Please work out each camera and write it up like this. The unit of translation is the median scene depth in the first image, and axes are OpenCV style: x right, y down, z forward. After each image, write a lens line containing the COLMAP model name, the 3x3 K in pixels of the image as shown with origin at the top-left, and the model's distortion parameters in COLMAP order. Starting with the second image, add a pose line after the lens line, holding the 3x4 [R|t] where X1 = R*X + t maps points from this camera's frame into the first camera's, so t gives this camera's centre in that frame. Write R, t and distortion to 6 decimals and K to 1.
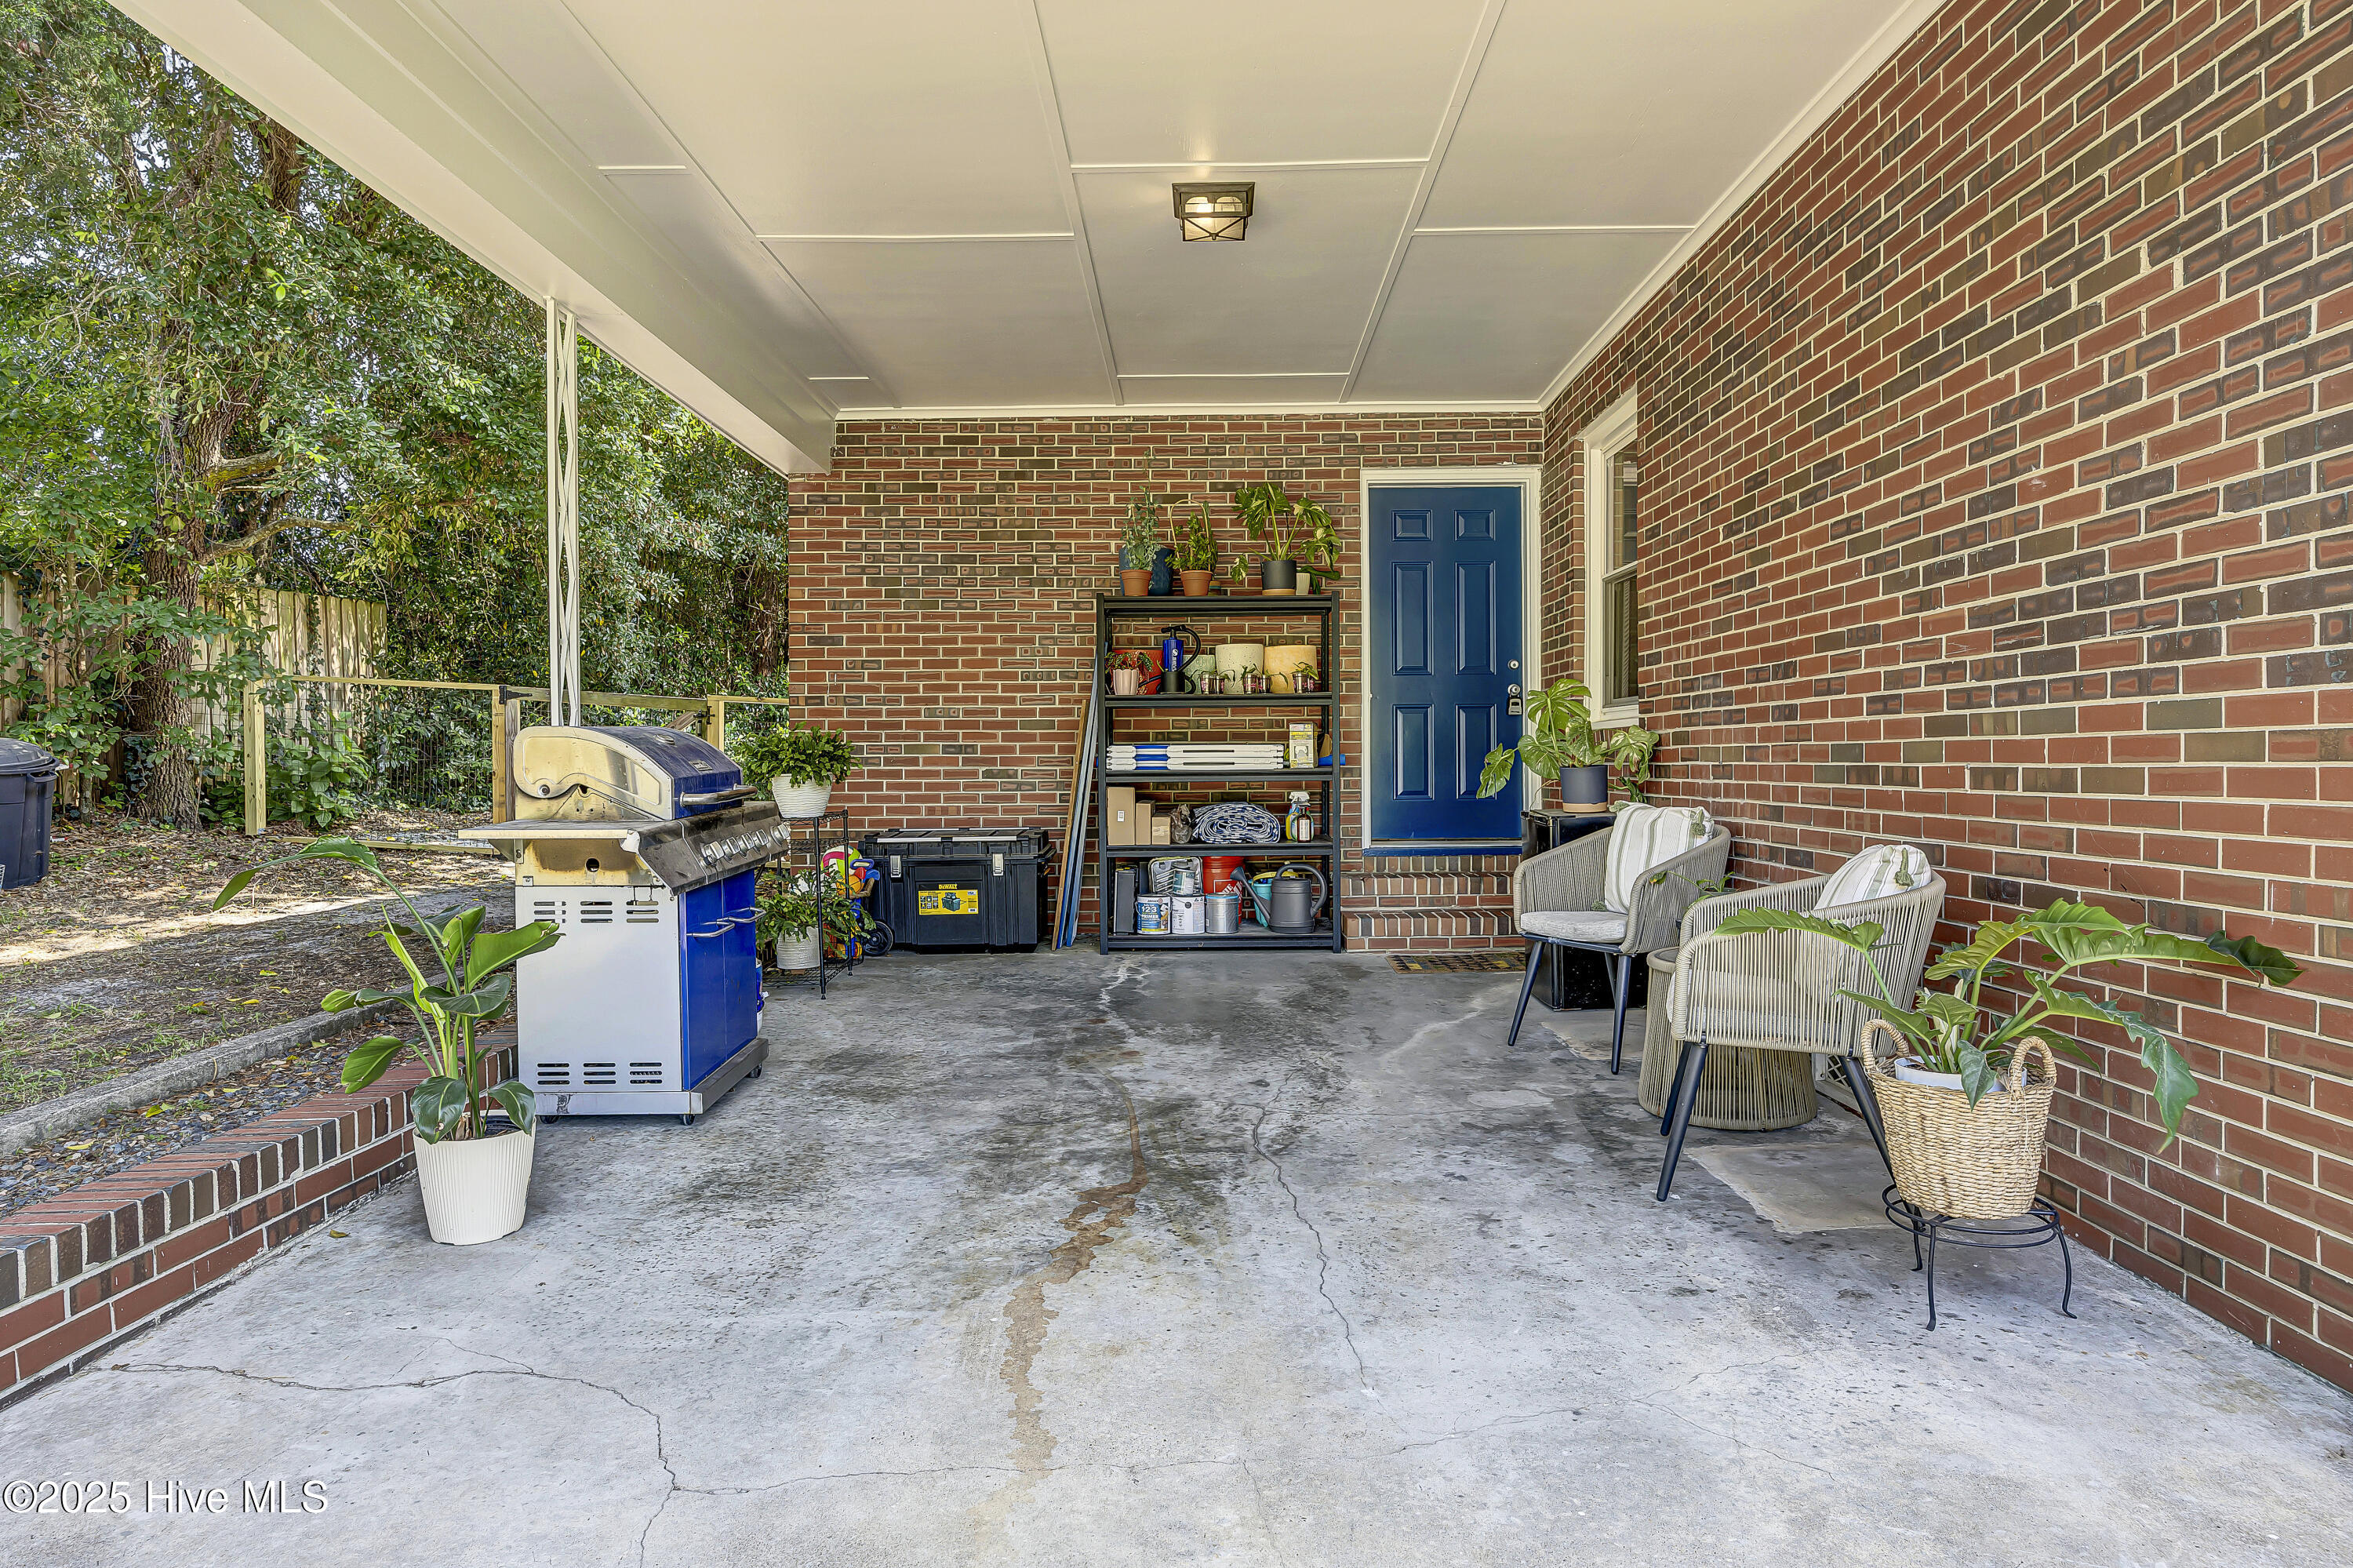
lens RADIAL K [[1370.4, 0, 1200.3], [0, 1370.4, 788.6], [0, 0, 1]] dist [-0.003782, -0.000026]
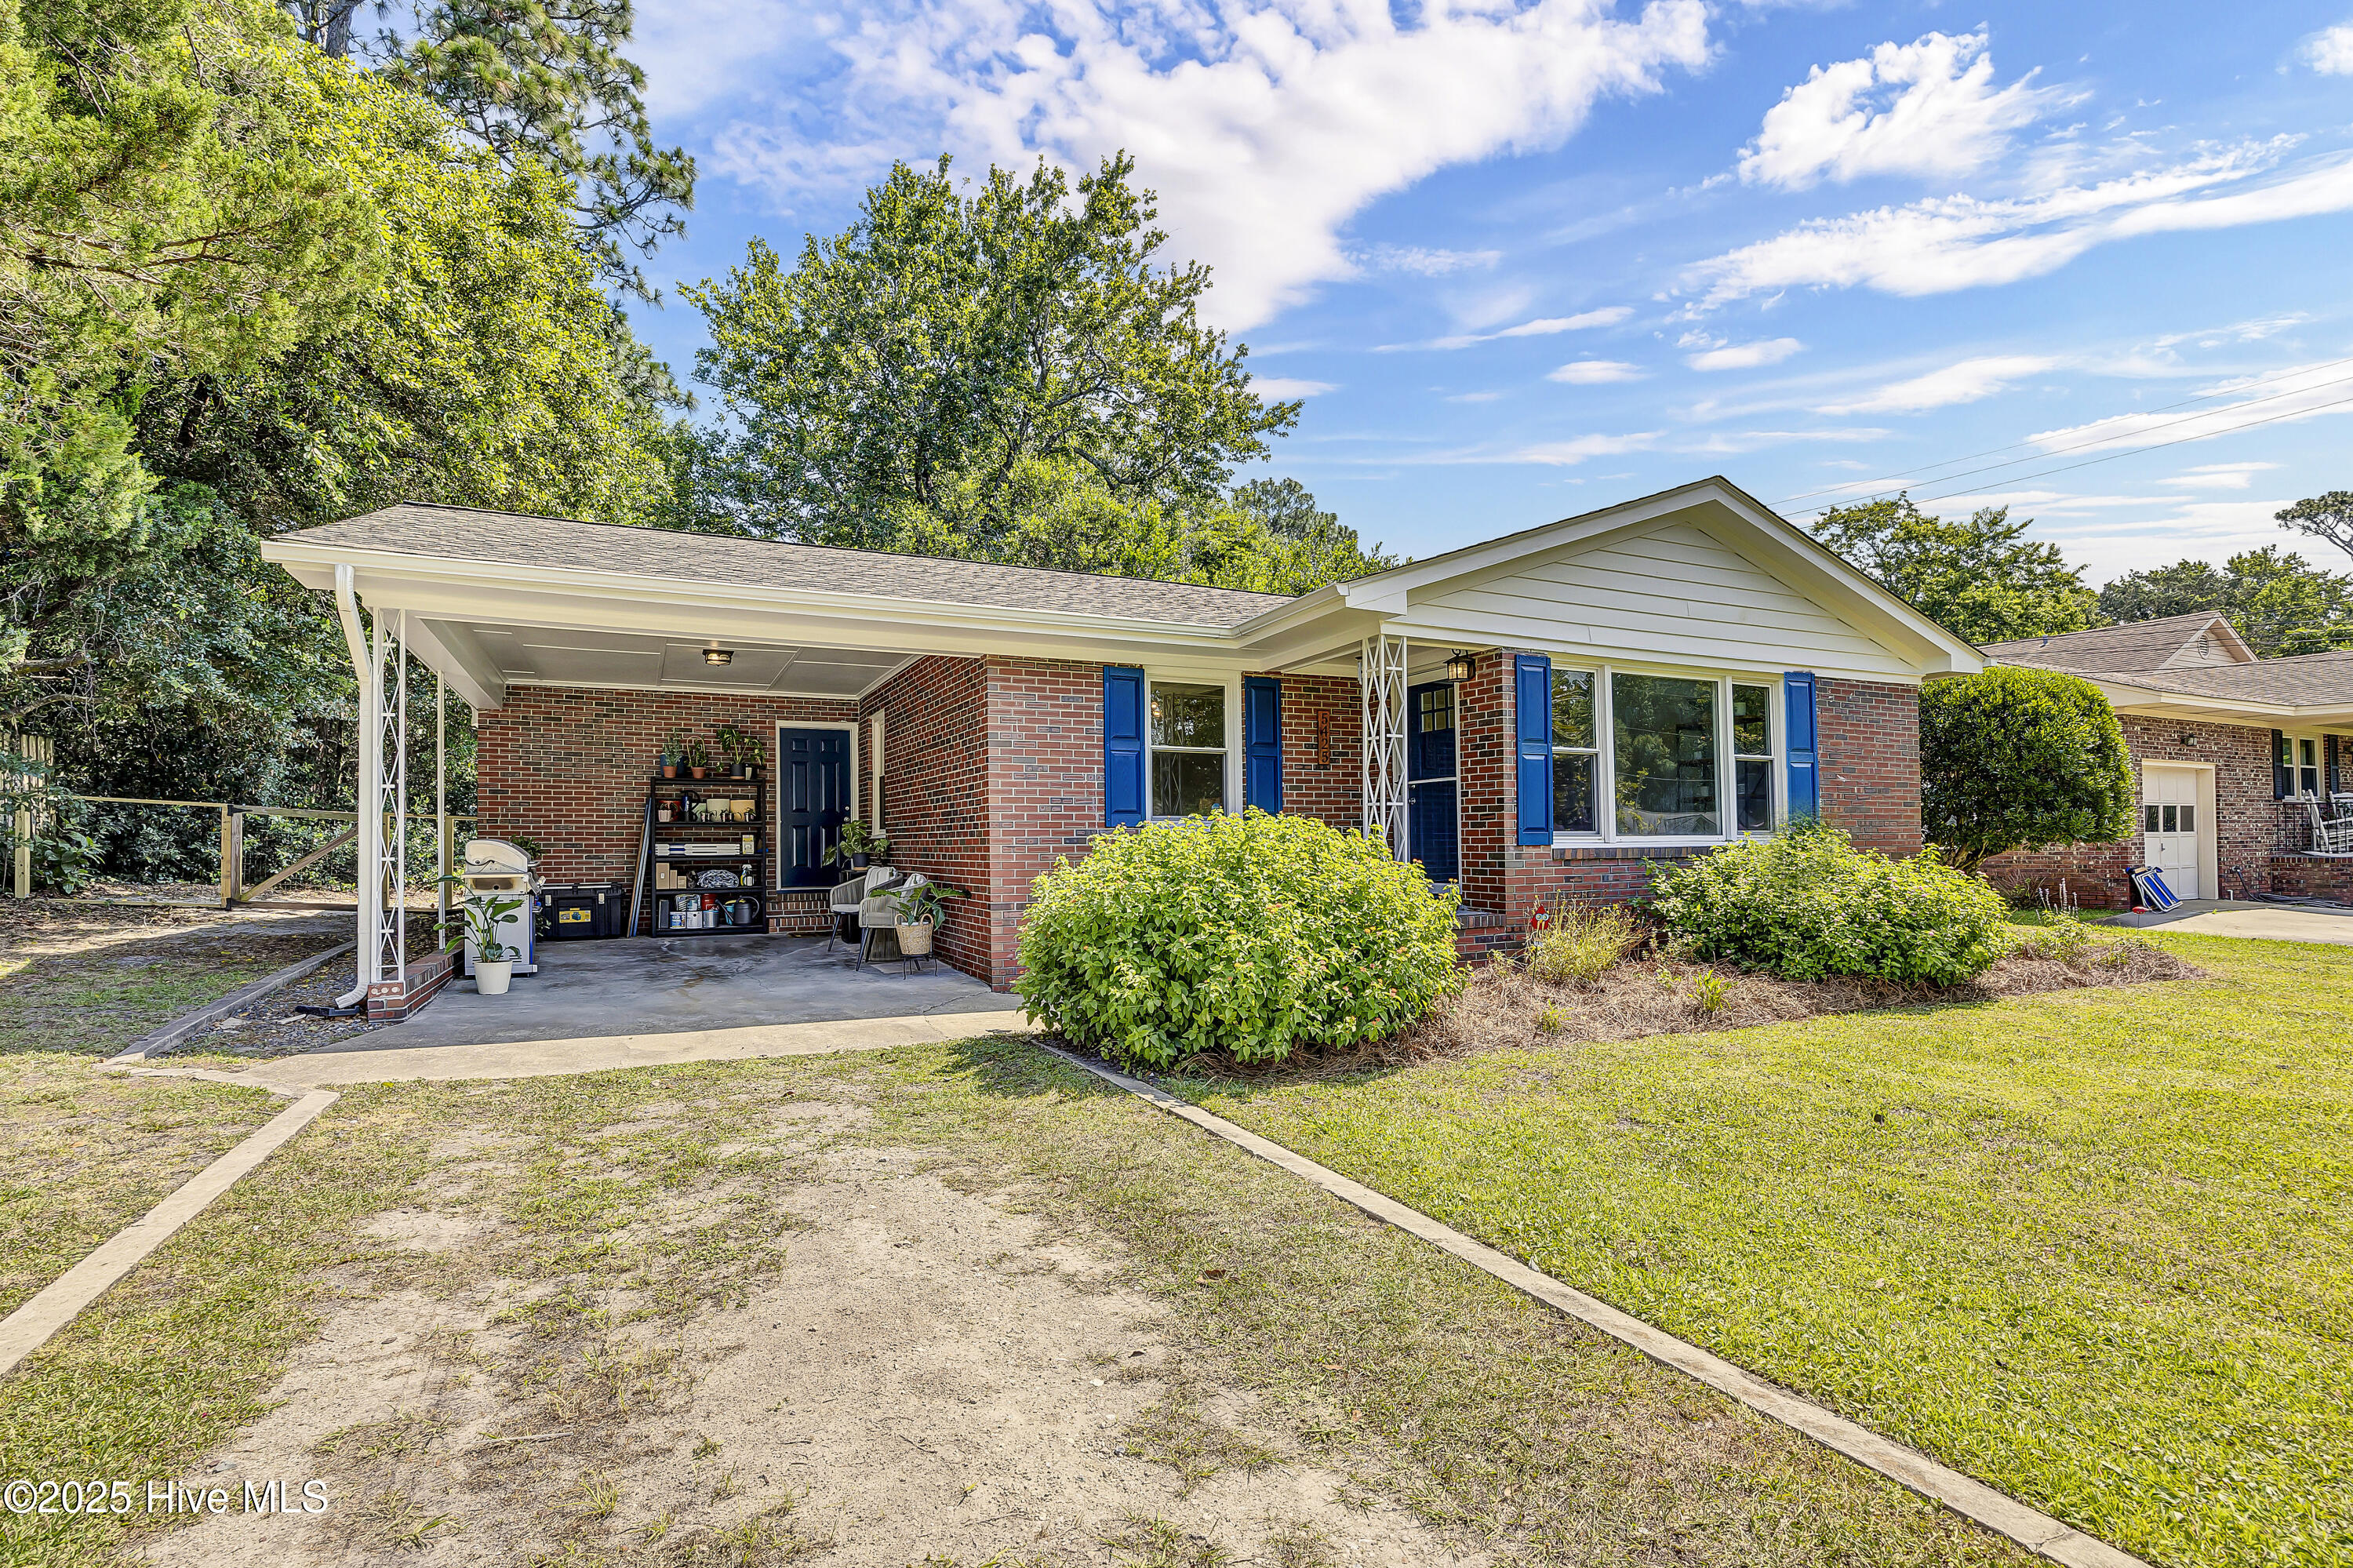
lens RADIAL K [[1117.8, 0, 1169.7], [0, 1117.8, 839.8], [0, 0, 1]] dist [-0.010721, -0.000200]
pose [[0.901968, 0.003338, 0.431789, -0.095763], [0.008604, 0.999633, -0.025700, 0.015410], [-0.431717, 0.026895, 0.901608, -0.984941]]
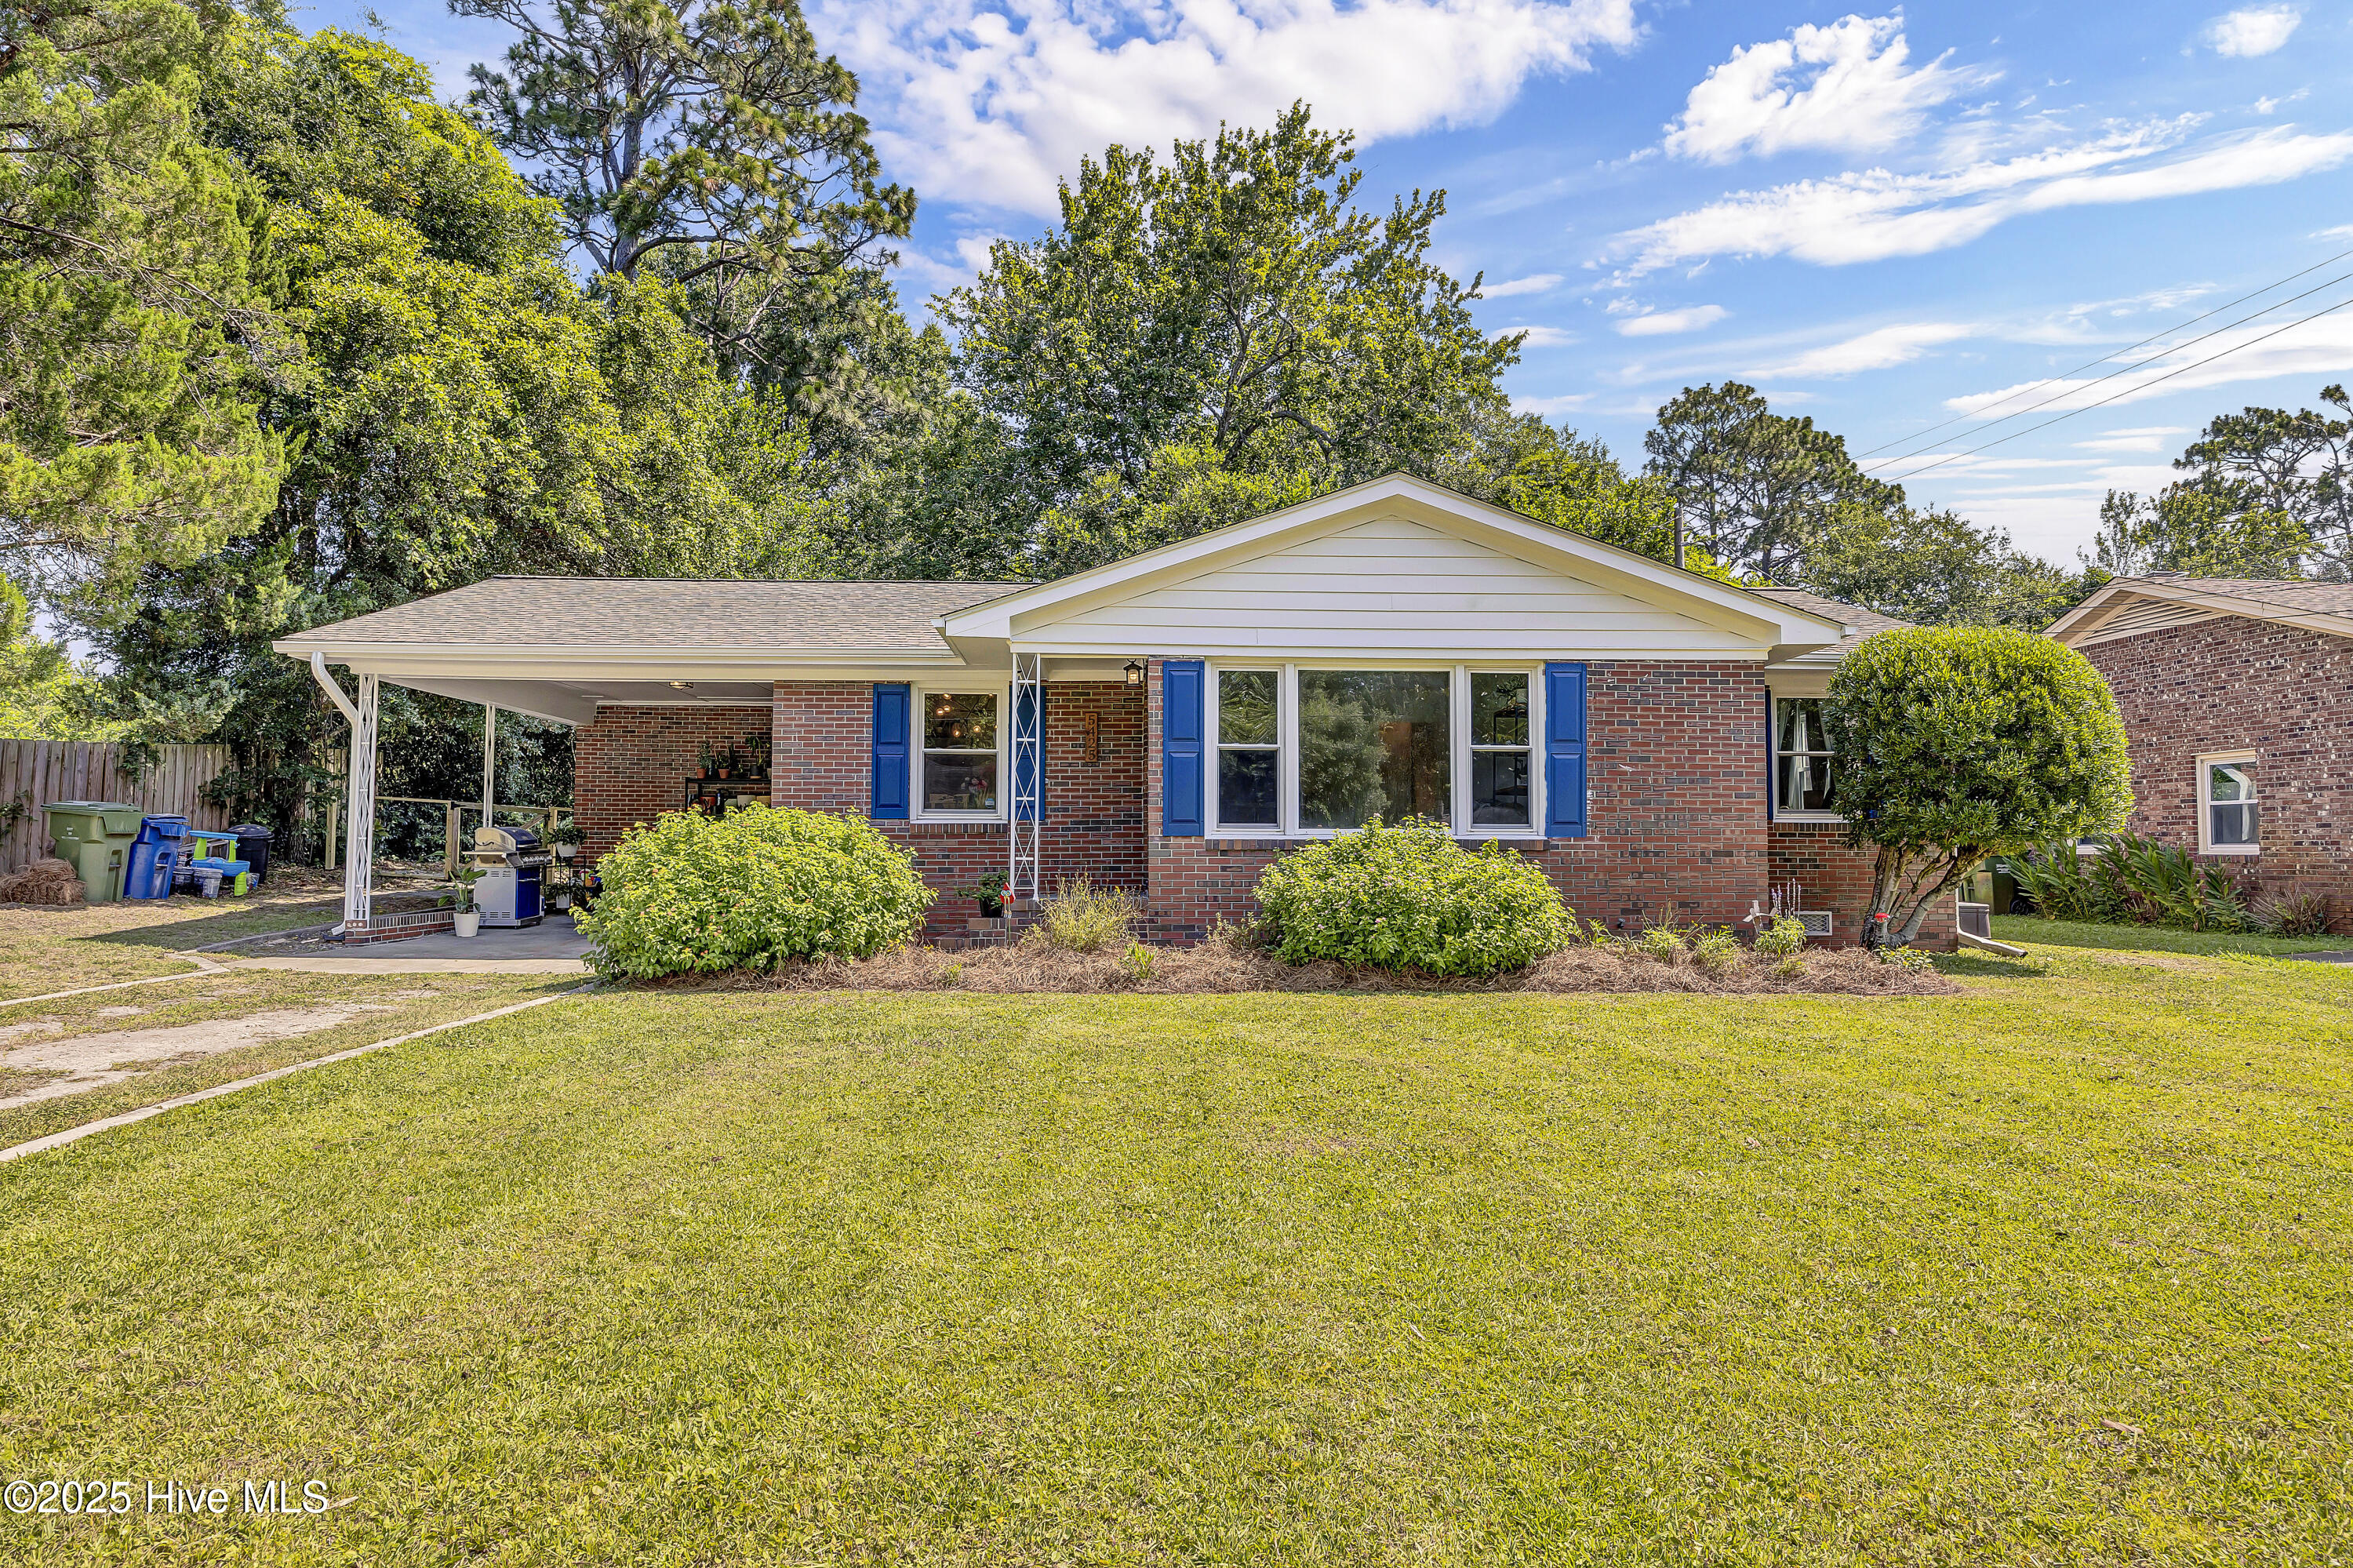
lens RADIAL K [[1370.4, 0, 1168.7], [0, 1370.4, 791.2], [0, 0, 1]] dist [-0.003782, -0.000026]
pose [[0.999063, 0.012862, 0.041320, 0.753511], [-0.010326, 0.998083, -0.061024, 0.040648], [-0.042026, 0.060540, 0.997281, -1.713262]]
